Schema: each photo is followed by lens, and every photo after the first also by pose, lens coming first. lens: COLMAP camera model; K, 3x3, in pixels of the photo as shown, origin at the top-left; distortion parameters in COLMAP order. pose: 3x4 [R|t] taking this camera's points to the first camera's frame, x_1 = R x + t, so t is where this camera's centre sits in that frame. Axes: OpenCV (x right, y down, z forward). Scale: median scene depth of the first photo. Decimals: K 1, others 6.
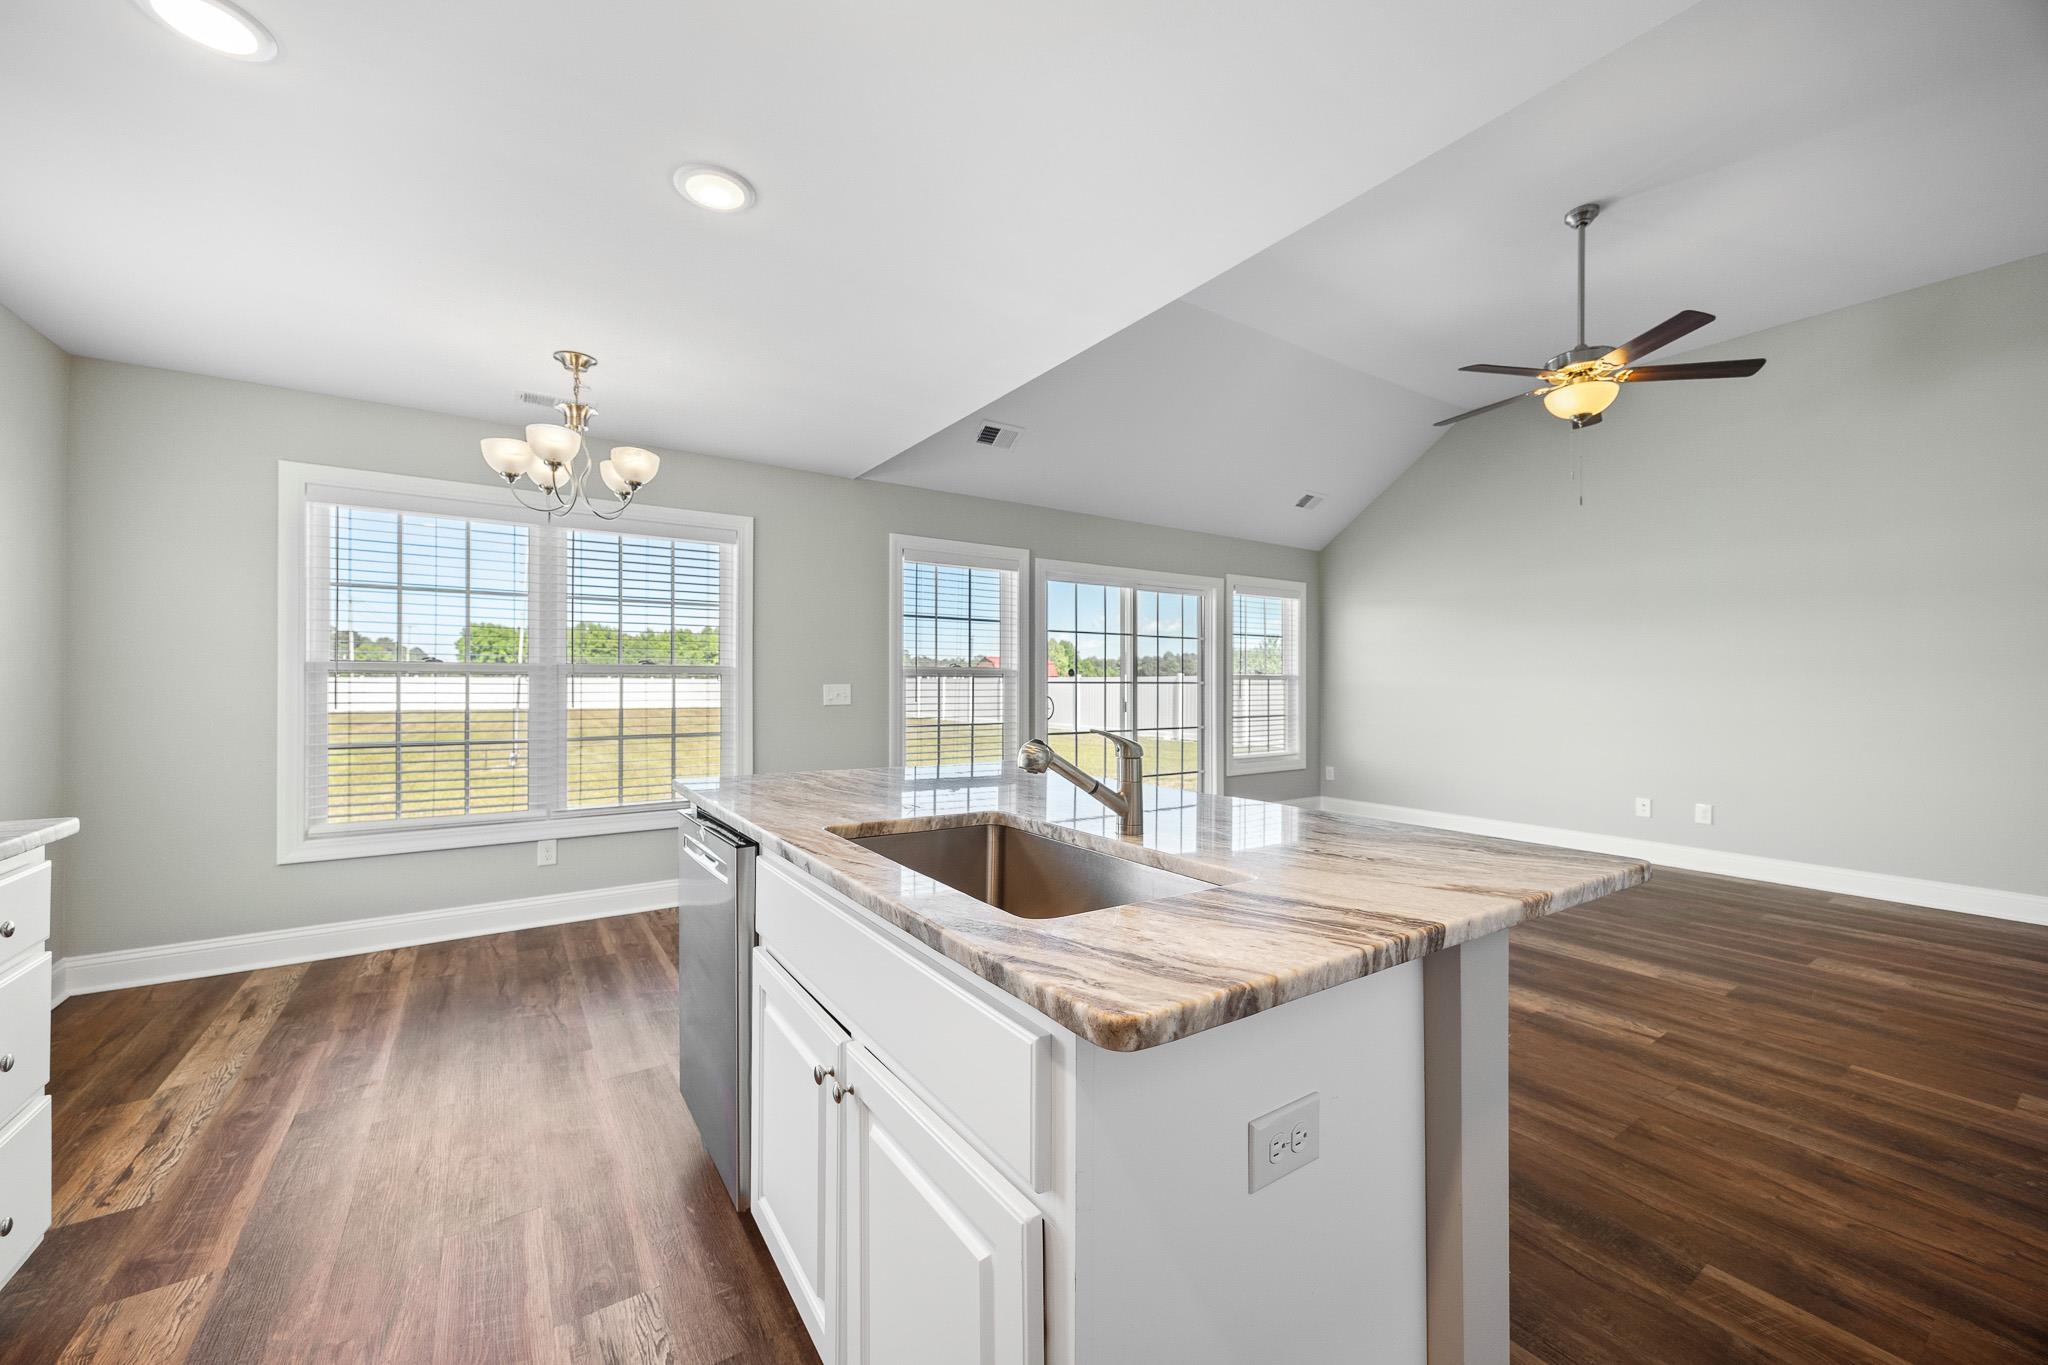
lens RADIAL K [[784.9, 0, 1024.0], [0, 784.9, 682.5], [0, 0, 1]] dist [-0.000218, -0.000030]
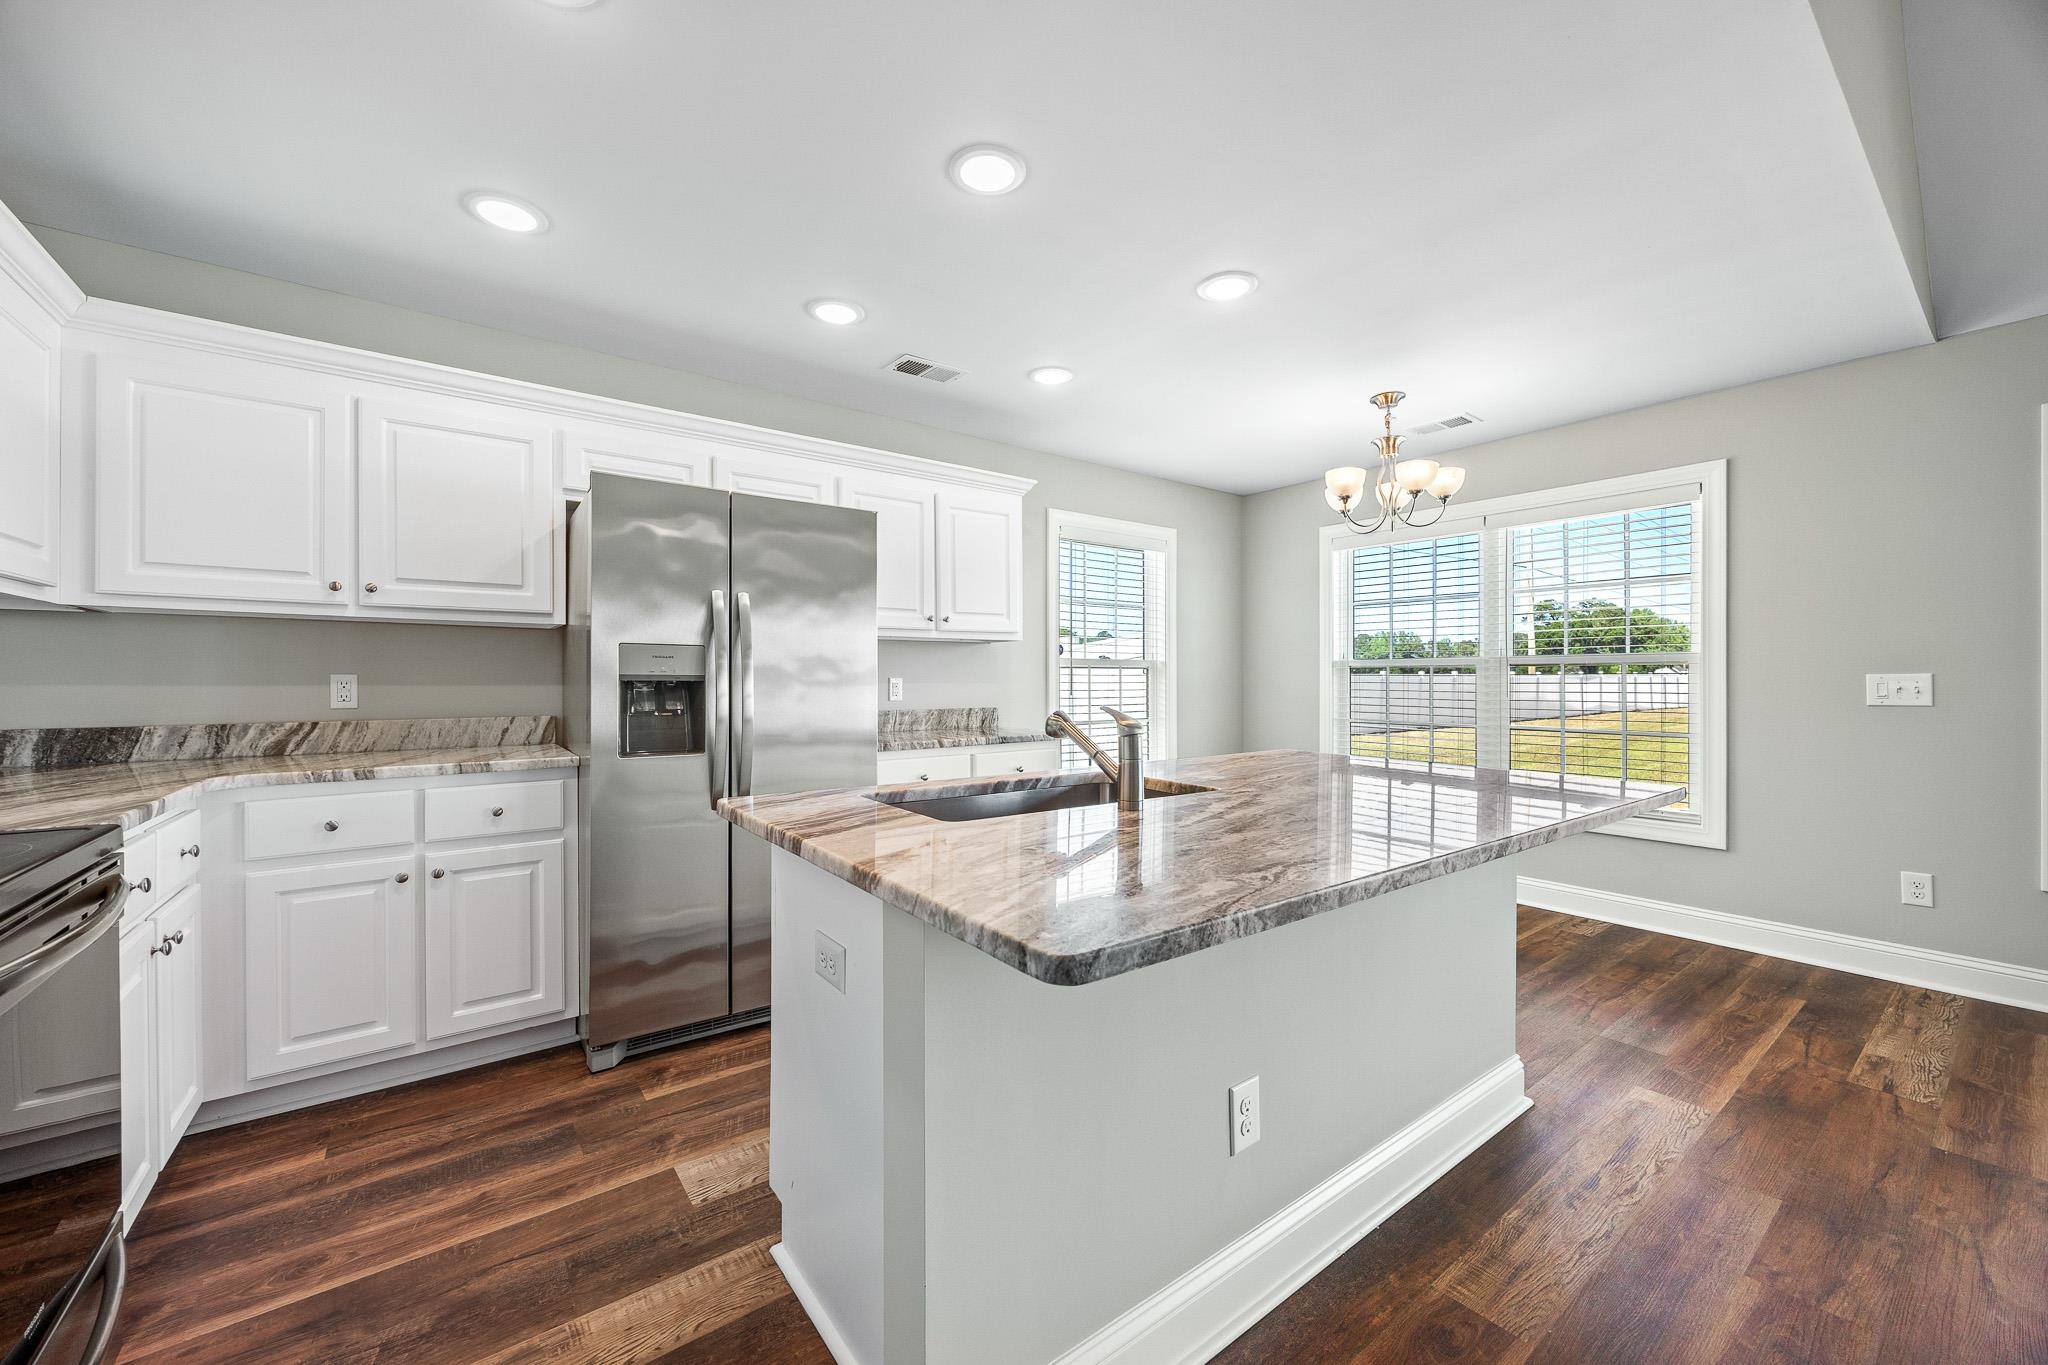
lens RADIAL K [[784.9, 0, 1024.0], [0, 784.9, 682.5], [0, 0, 1]] dist [-0.000218, -0.000030]
pose [[0.051527, 0.002864, -0.998668, 0.538403], [0.002201, 0.999993, 0.002981, 0.009627], [0.998669, -0.002352, 0.051520, 0.368070]]
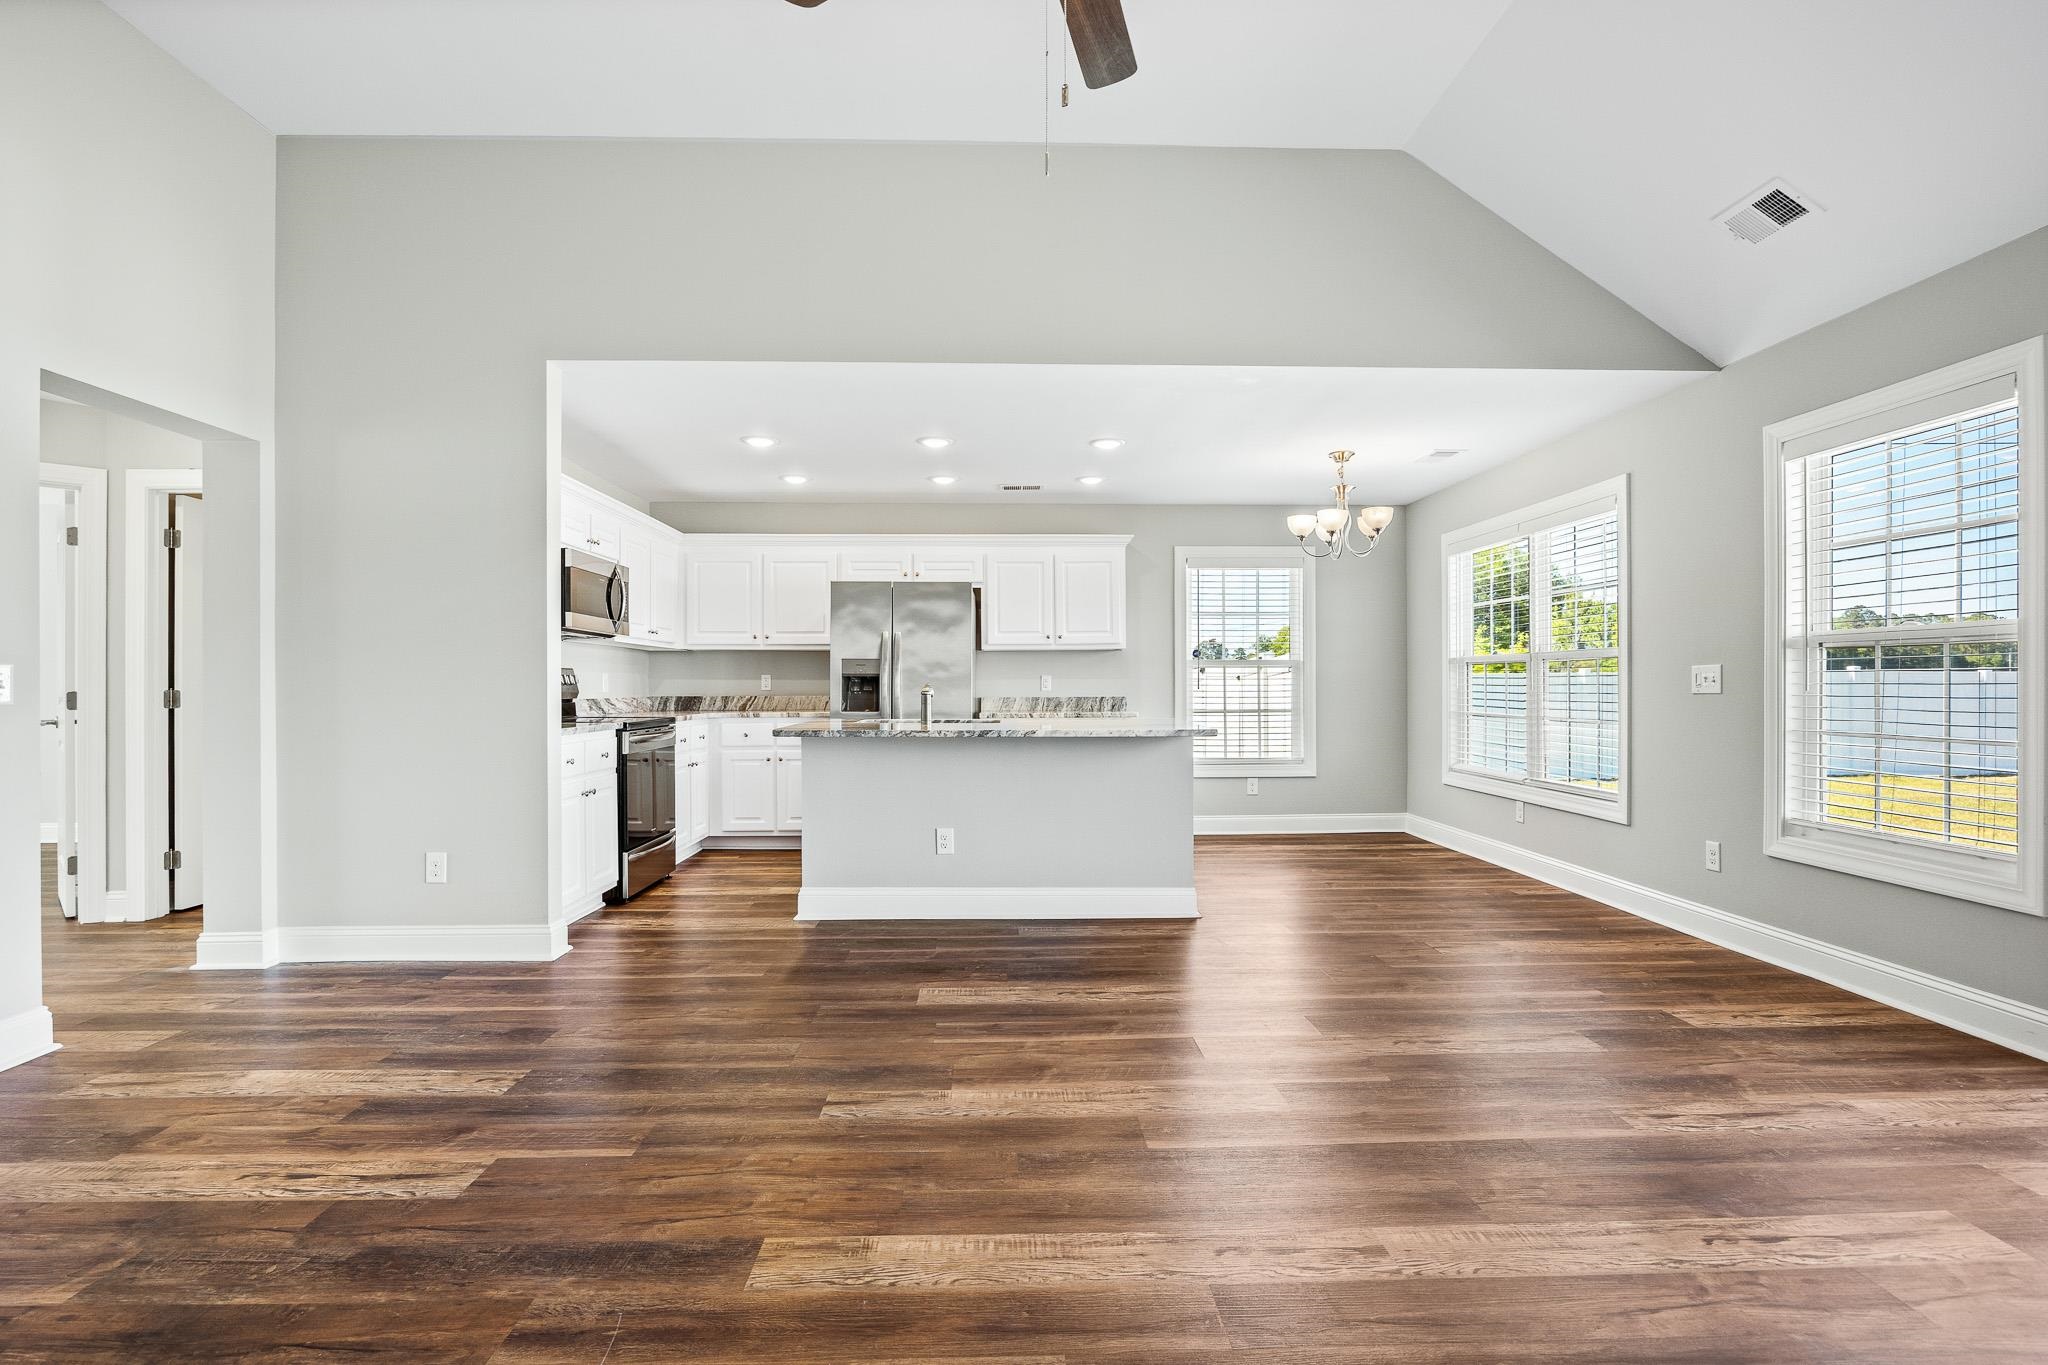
lens RADIAL K [[977.5, 0, 1020.5], [0, 977.5, 683.4], [0, 0, 1]] dist [-0.012747, 0.000925]
pose [[-0.537958, -0.000282, -0.842972, 1.254483], [0.003269, 0.999992, -0.002420, 0.029259], [0.842965, -0.004057, -0.537952, 1.391268]]
